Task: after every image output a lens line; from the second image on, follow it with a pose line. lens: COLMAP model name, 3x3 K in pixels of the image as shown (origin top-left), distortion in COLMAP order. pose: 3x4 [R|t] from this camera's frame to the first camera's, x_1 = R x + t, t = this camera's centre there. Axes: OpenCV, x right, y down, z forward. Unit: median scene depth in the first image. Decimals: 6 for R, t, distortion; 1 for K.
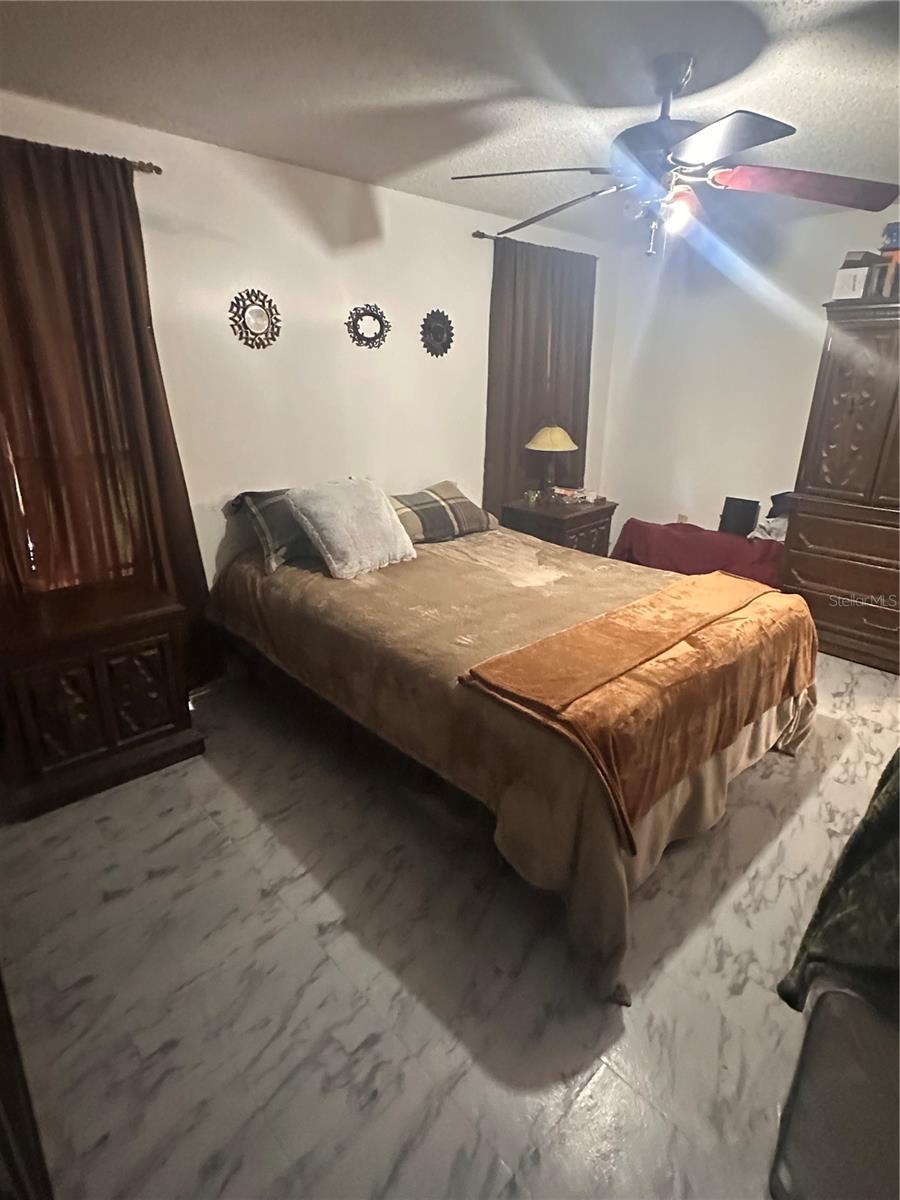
lens RADIAL K [[627.1, 0, 449.3], [0, 627.1, 593.9], [0, 0, 1]] dist [0.001169, 0.000160]
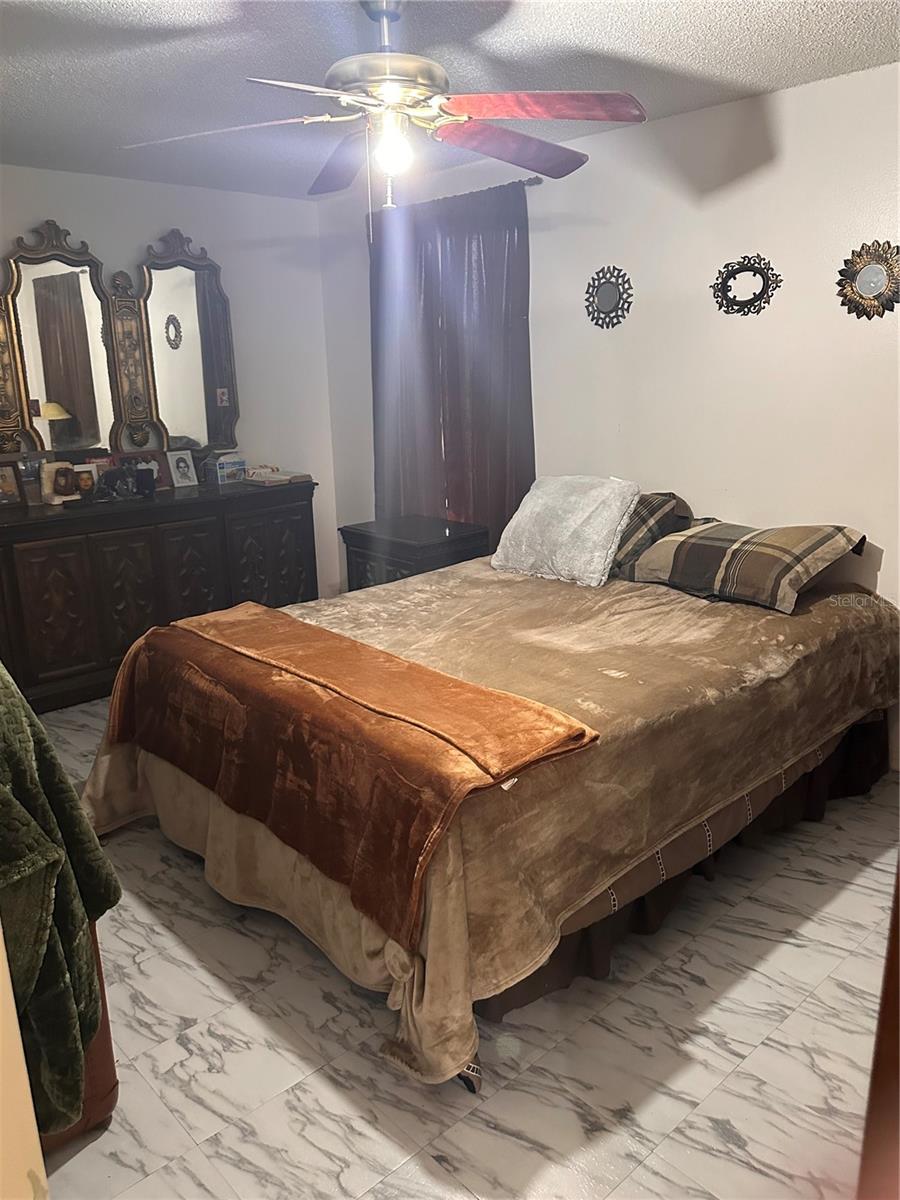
lens RADIAL K [[902.2, 0, 449.6], [0, 902.2, 600.8], [0, 0, 1]] dist [-0.006552, -0.002179]
pose [[-0.013532, 0.255034, -0.966837, 1.071003], [-0.306381, 0.919359, 0.246798, -0.273944], [0.951813, 0.299560, 0.065697, 0.799932]]
